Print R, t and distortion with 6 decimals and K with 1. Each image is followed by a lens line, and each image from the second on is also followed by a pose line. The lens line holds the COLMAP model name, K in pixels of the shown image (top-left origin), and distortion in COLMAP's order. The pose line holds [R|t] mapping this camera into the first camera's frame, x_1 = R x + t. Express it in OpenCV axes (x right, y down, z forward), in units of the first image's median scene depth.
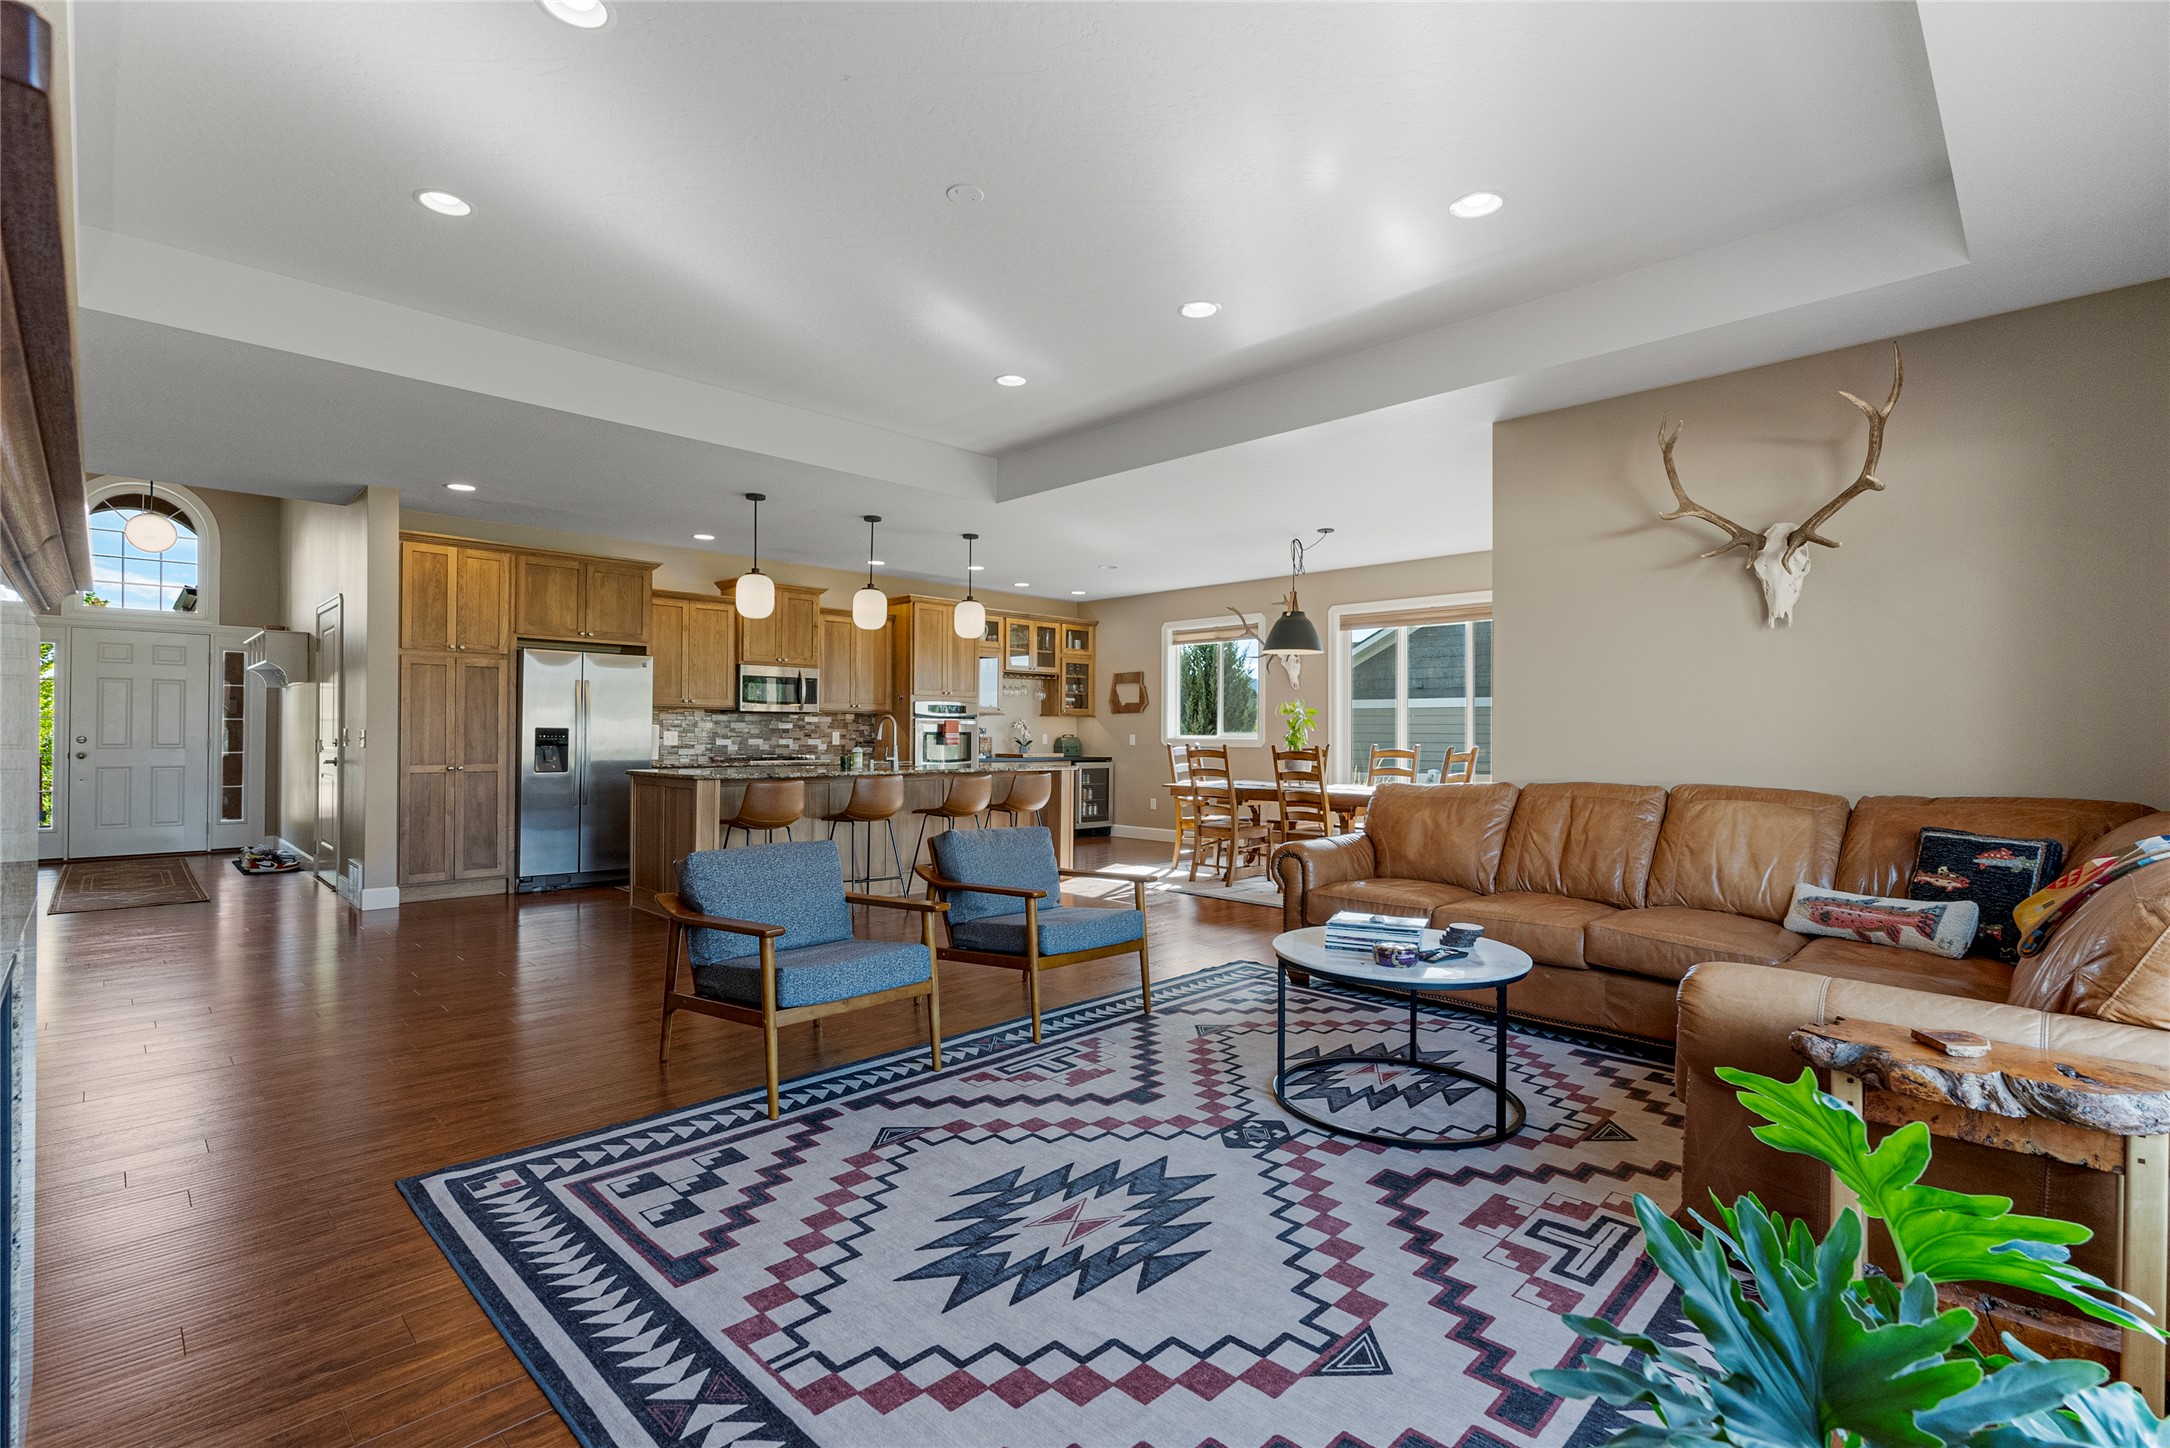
lens RADIAL K [[988.7, 0, 1075.5], [0, 988.7, 727.1], [0, 0, 1]] dist [-0.001171, 0.000307]
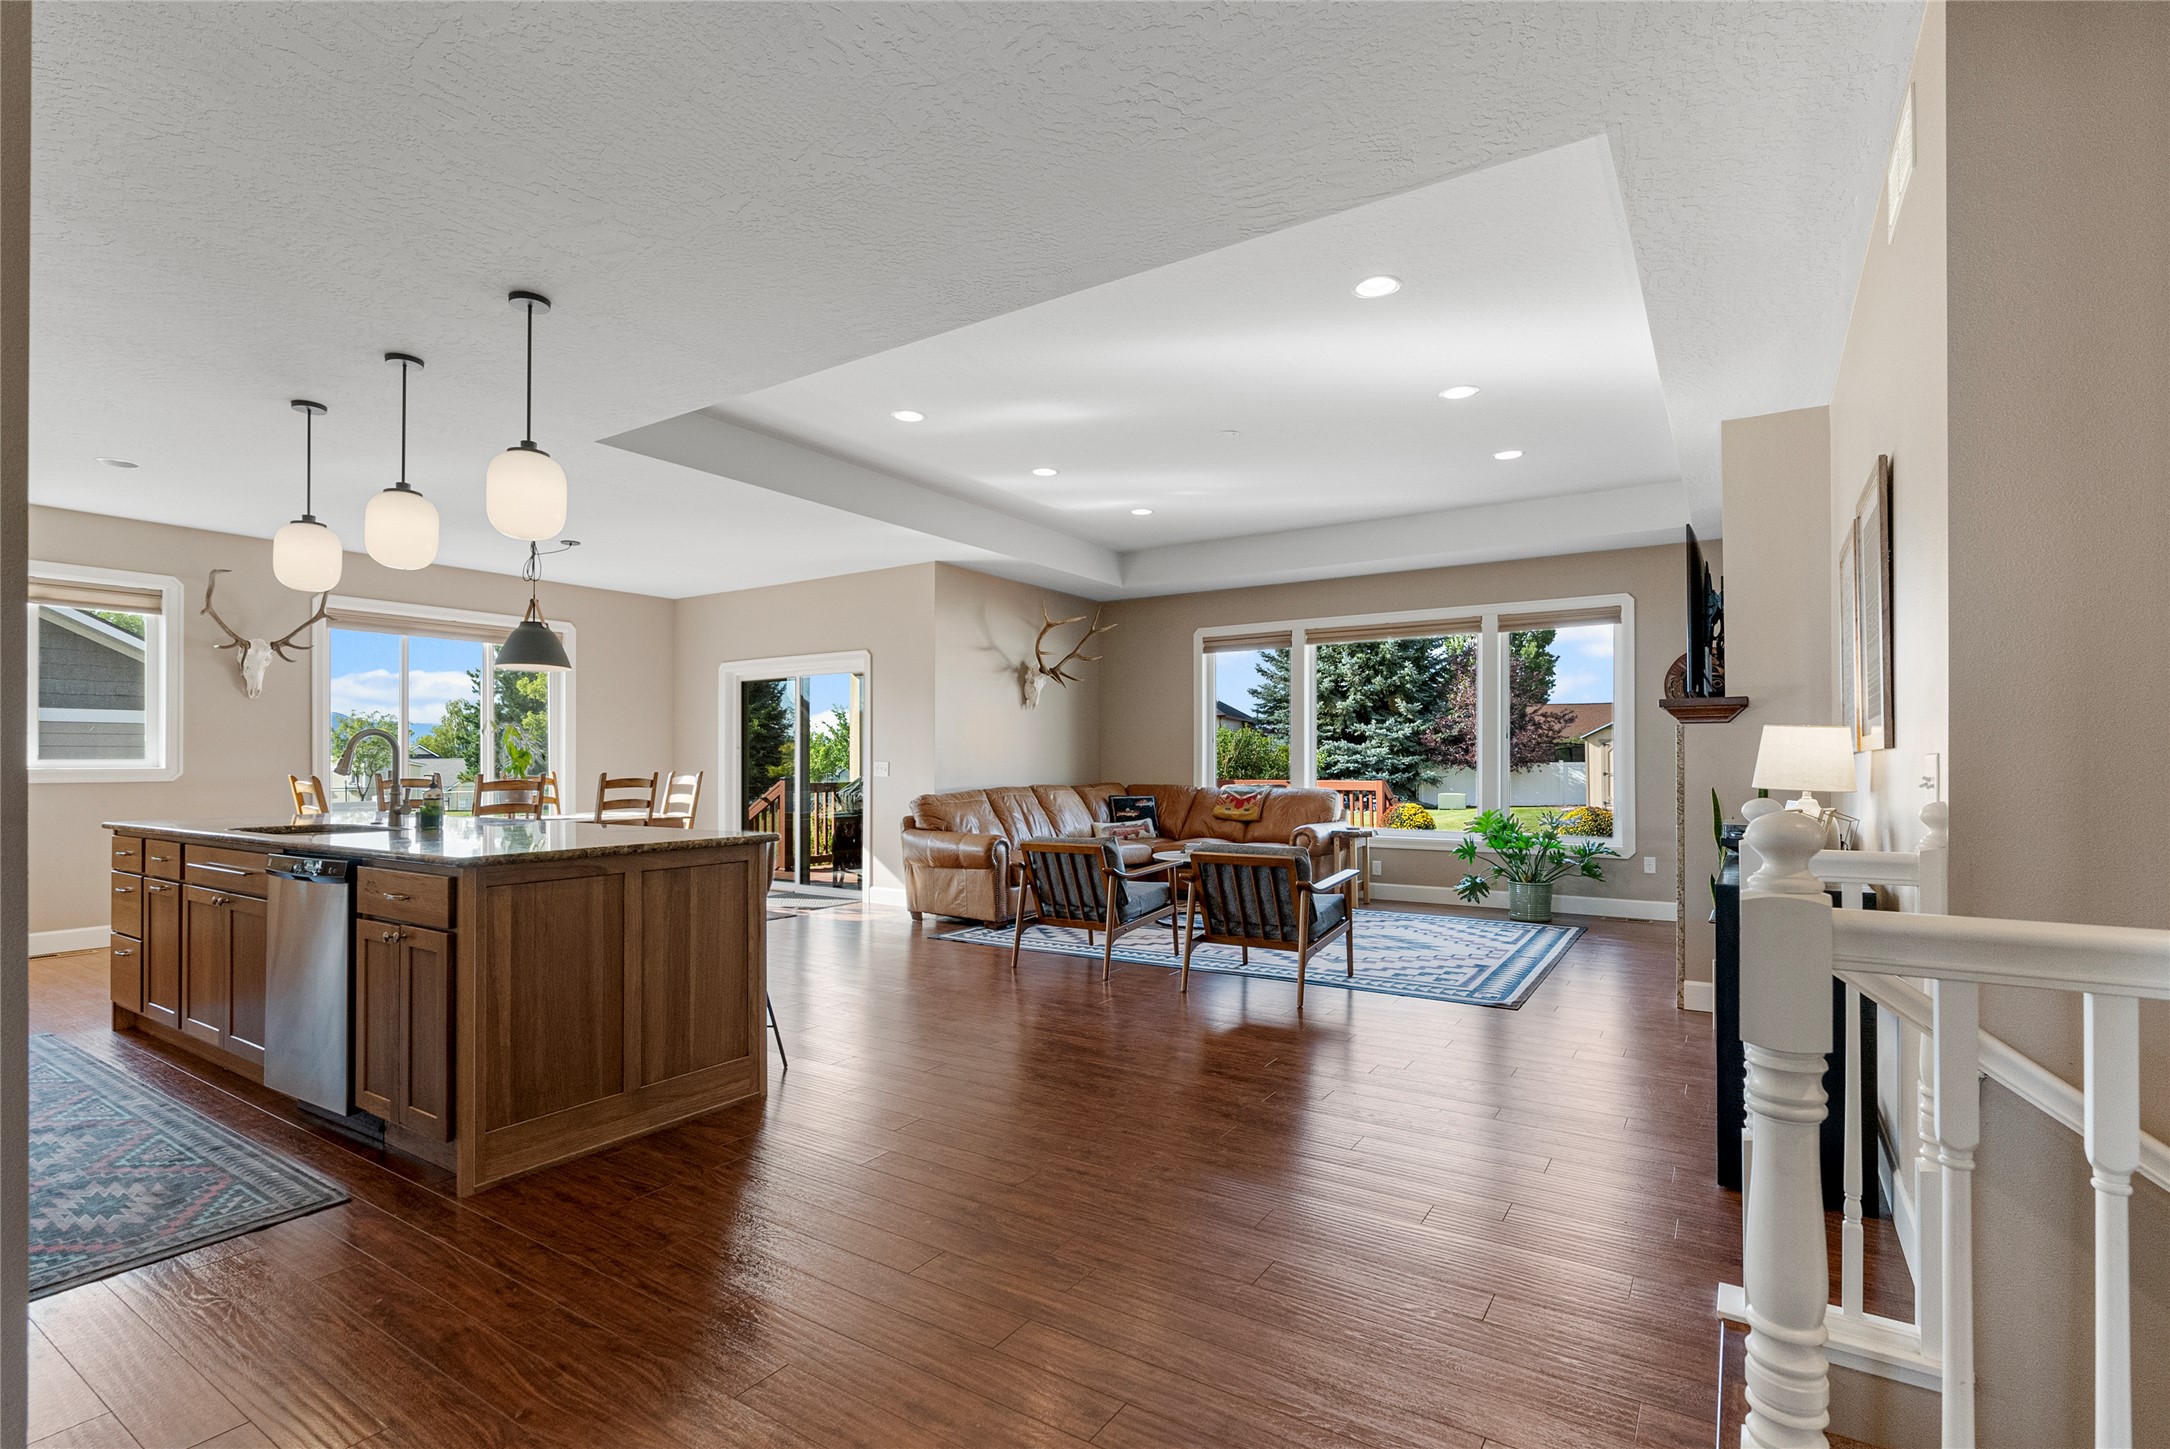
lens RADIAL K [[938.9, 0, 1132.8], [0, 938.9, 754.0], [0, 0, 1]] dist [-0.000930, 0.000116]
pose [[-0.207068, 0.000888, 0.978326, -0.815277], [-0.010269, 0.999943, -0.003081, -0.000947], [-0.978273, -0.010684, -0.207047, 0.746774]]
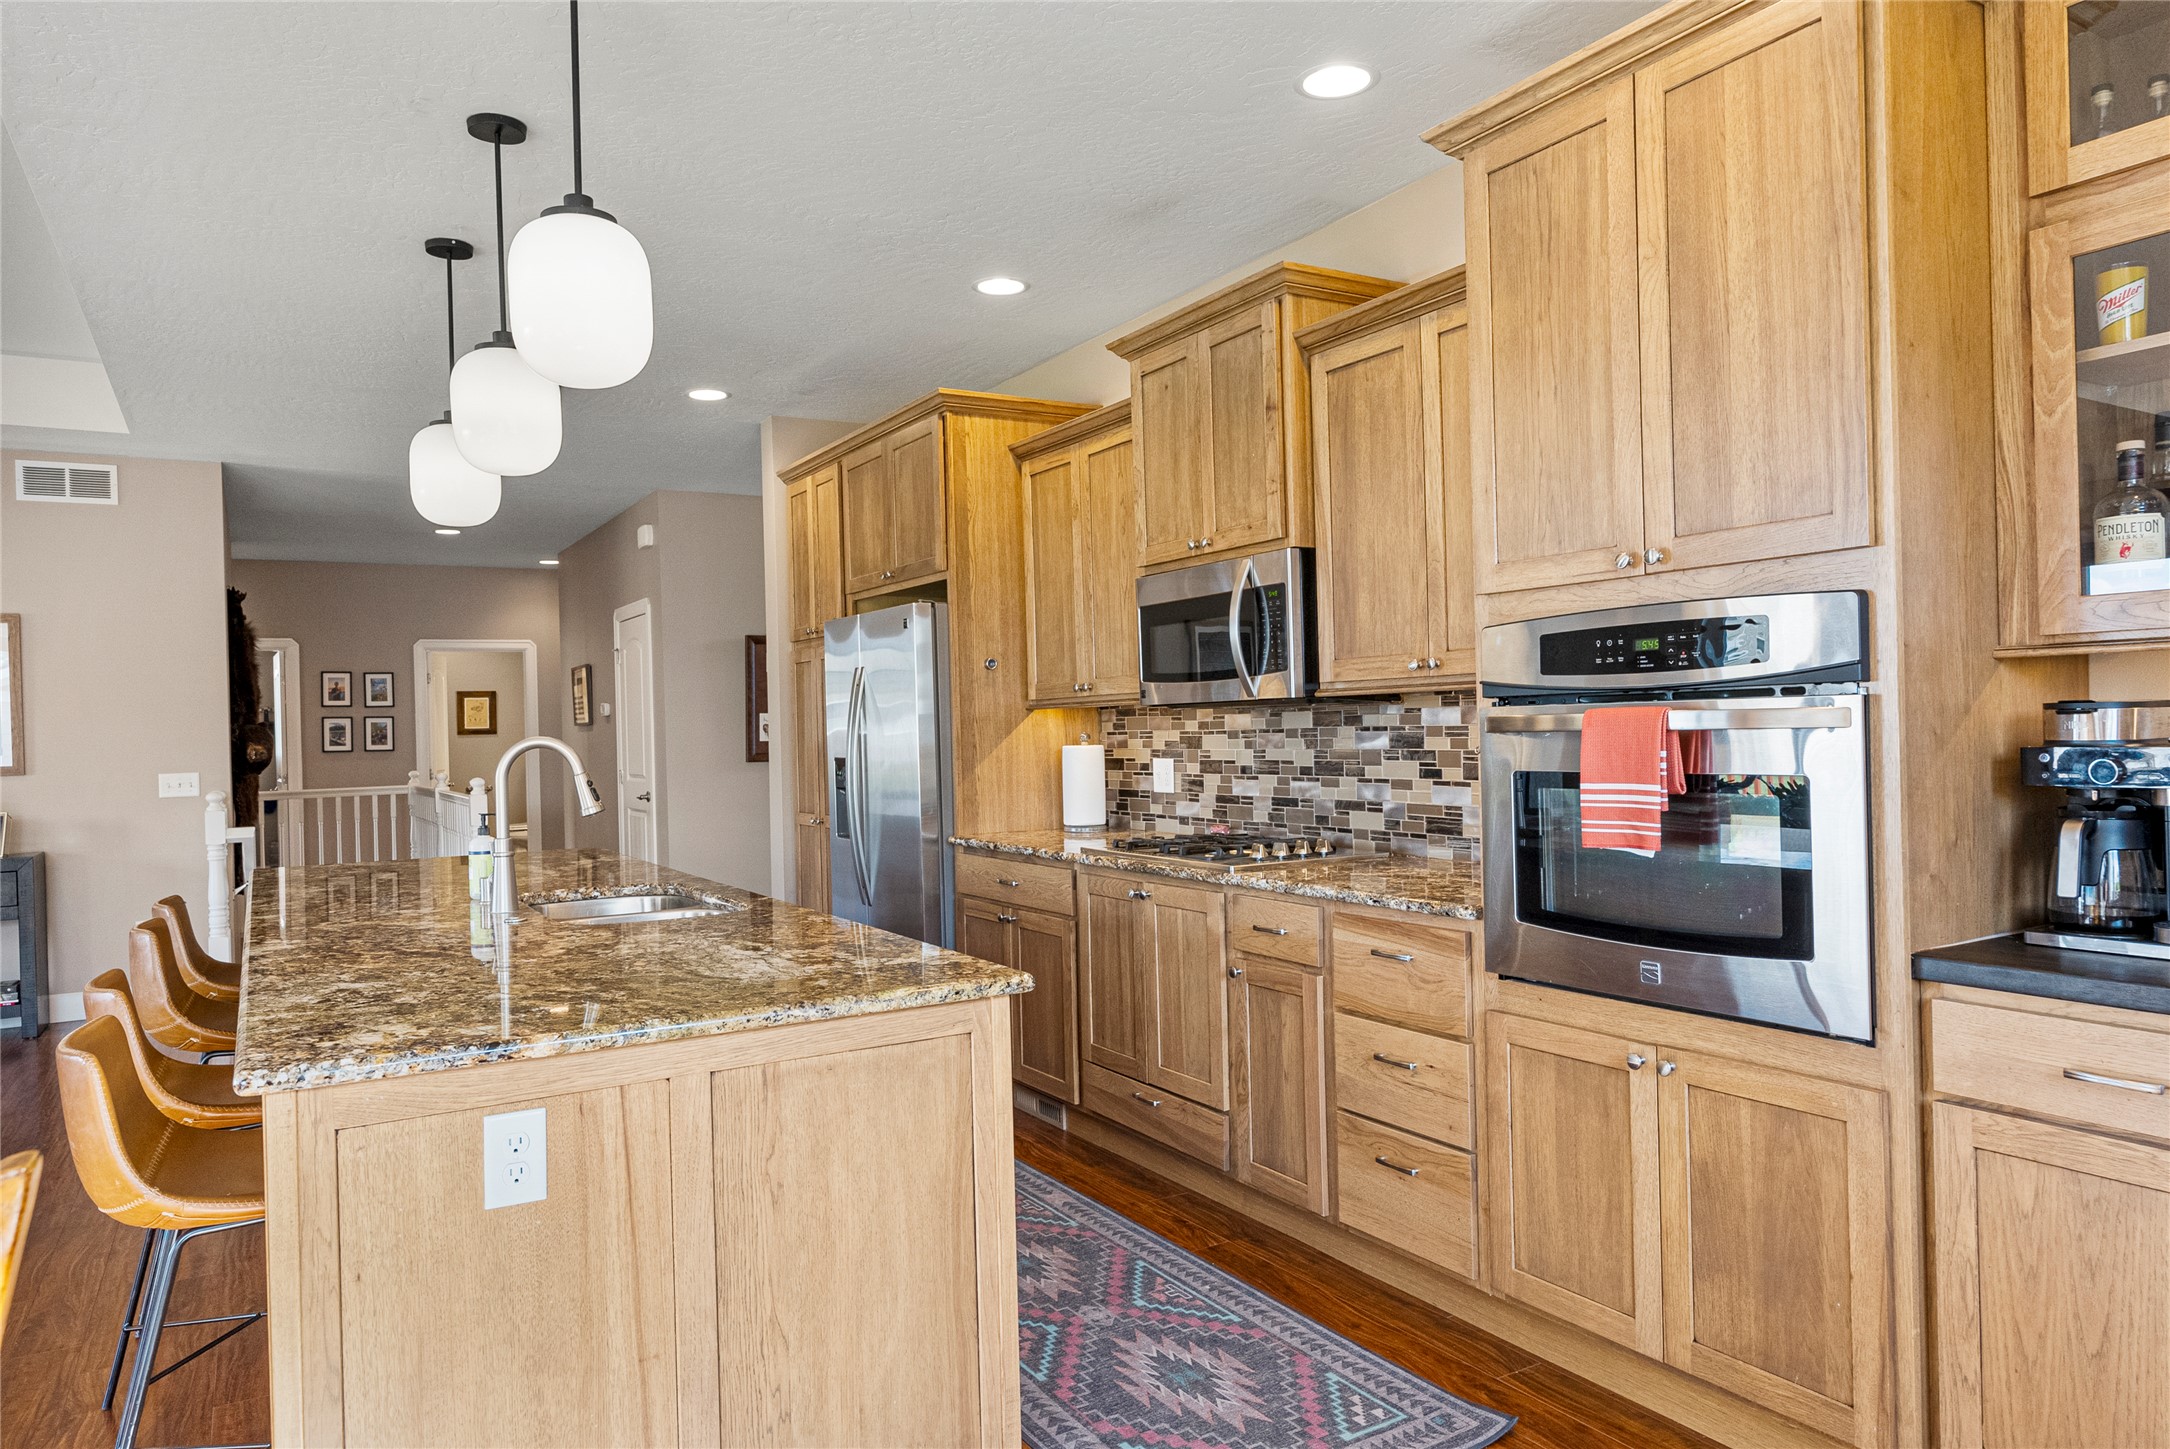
lens RADIAL K [[1385.2, 0, 1085.0], [0, 1385.2, 724.5], [0, 0, 1]] dist [0.003866, -0.001841]
pose [[-0.240791, 0.000198, -0.970577, 0.191490], [0.032158, 0.999453, -0.007774, -0.007738], [0.970044, -0.033084, -0.240666, 1.319407]]
